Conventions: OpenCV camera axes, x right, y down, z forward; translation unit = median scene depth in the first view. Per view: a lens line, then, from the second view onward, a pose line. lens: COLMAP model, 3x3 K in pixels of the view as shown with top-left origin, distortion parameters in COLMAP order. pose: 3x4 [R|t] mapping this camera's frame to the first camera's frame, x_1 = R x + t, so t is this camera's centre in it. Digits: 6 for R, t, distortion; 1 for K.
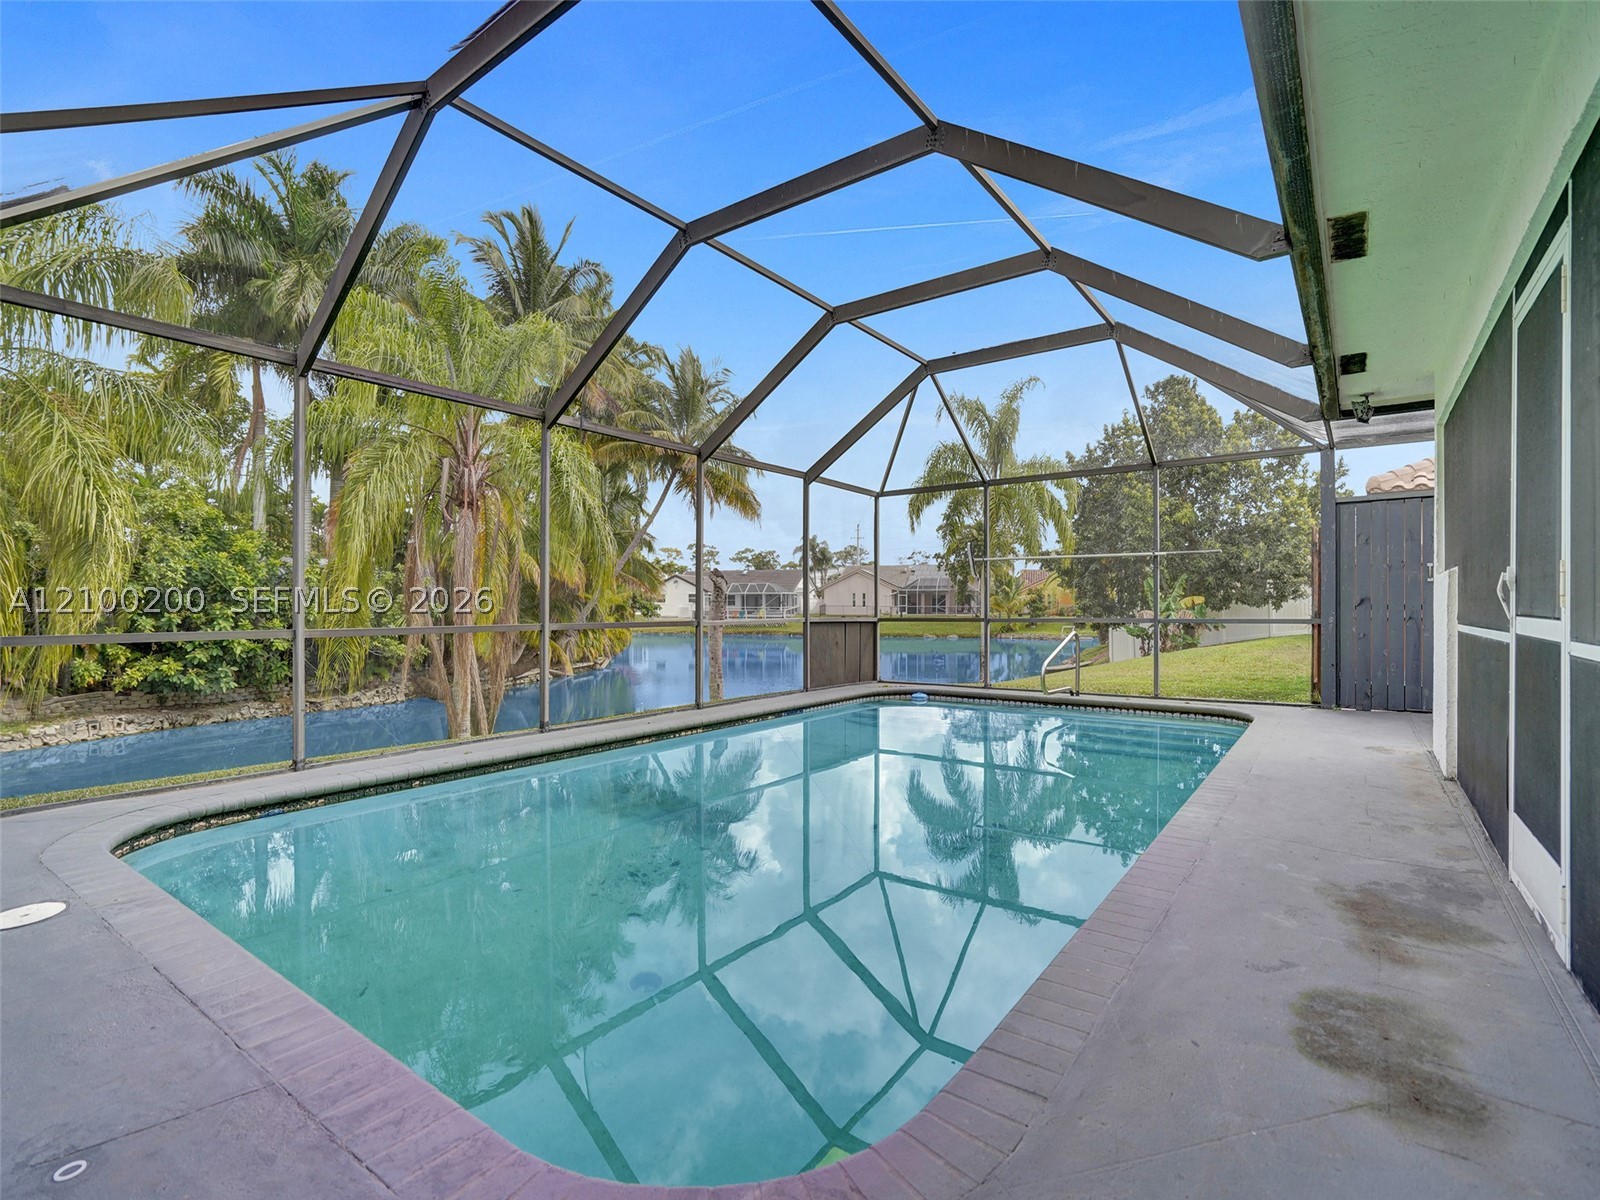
lens RADIAL K [[759.4, 0, 805.7], [0, 759.4, 602.8], [0, 0, 1]] dist [-0.002124, 0.000174]
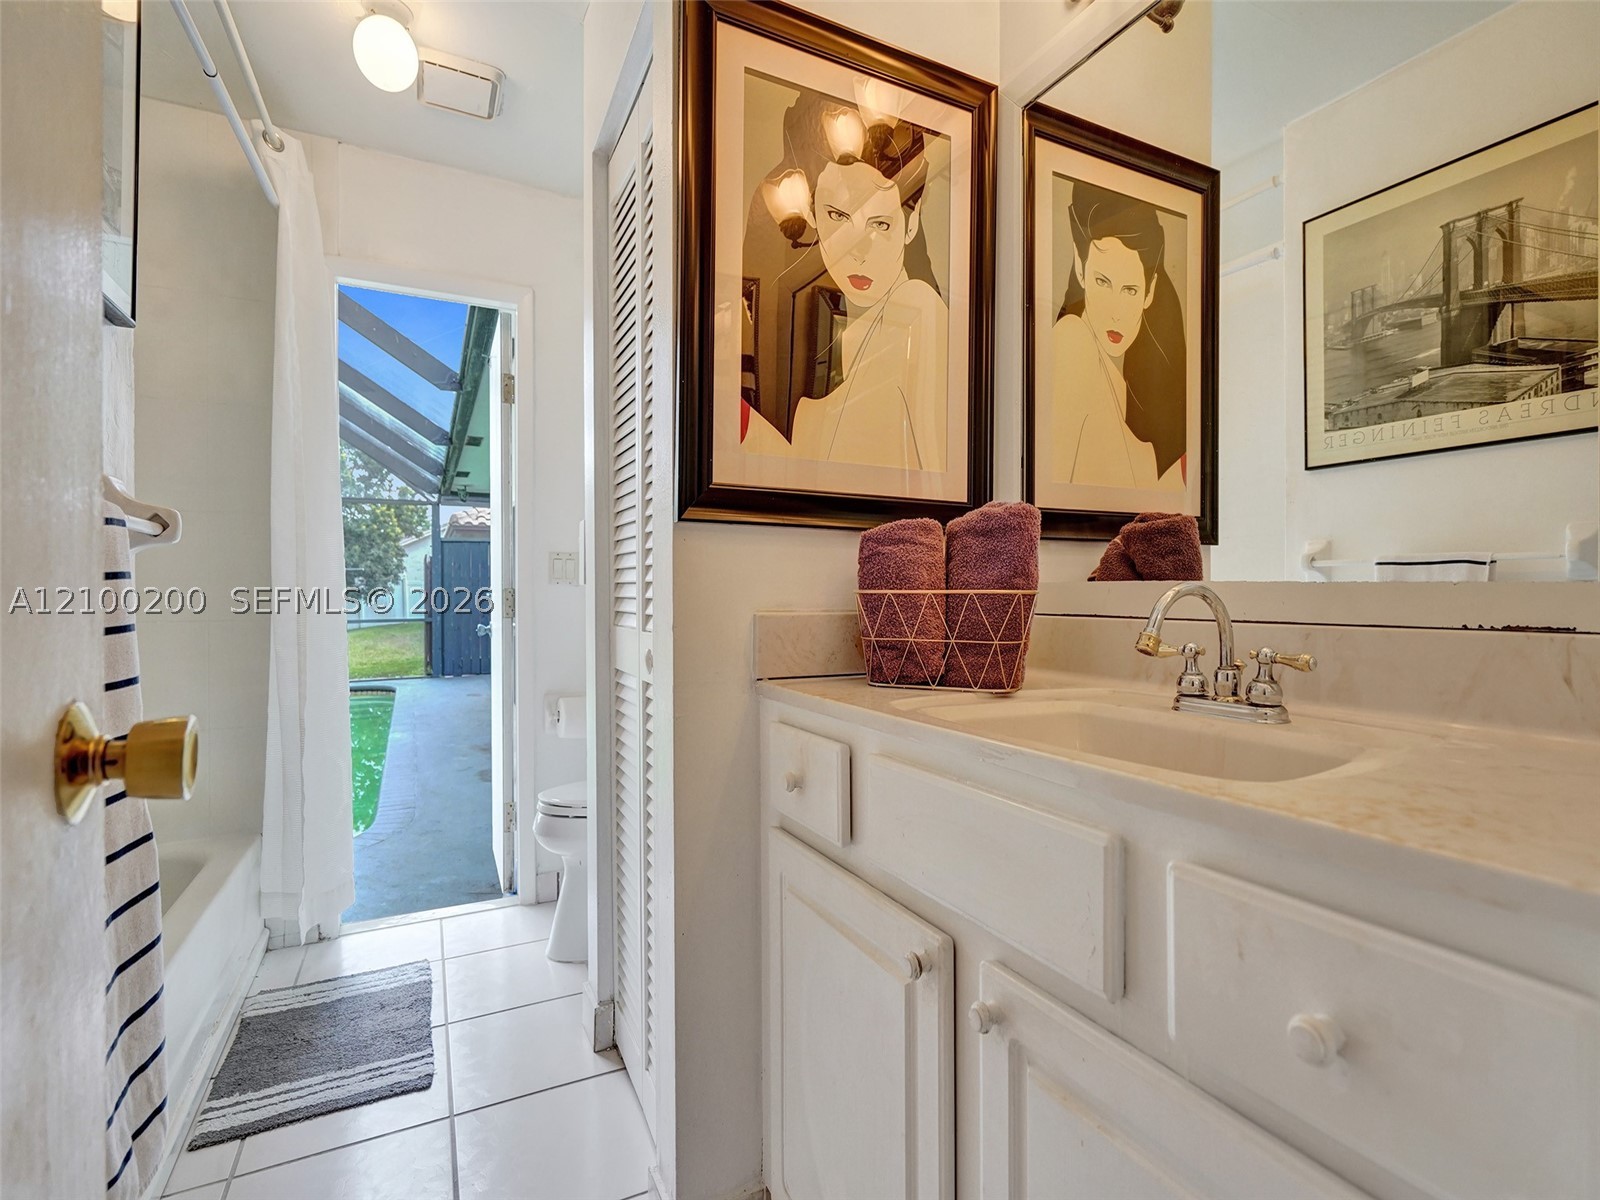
lens RADIAL K [[764.8, 0, 803.2], [0, 764.8, 600.8], [0, 0, 1]] dist [-0.003575, 0.001356]
pose [[0.455162, -0.009116, 0.890362, -0.311558], [-0.002339, 0.999932, 0.011434, -0.029802], [-0.890406, -0.007287, 0.455109, -0.318785]]
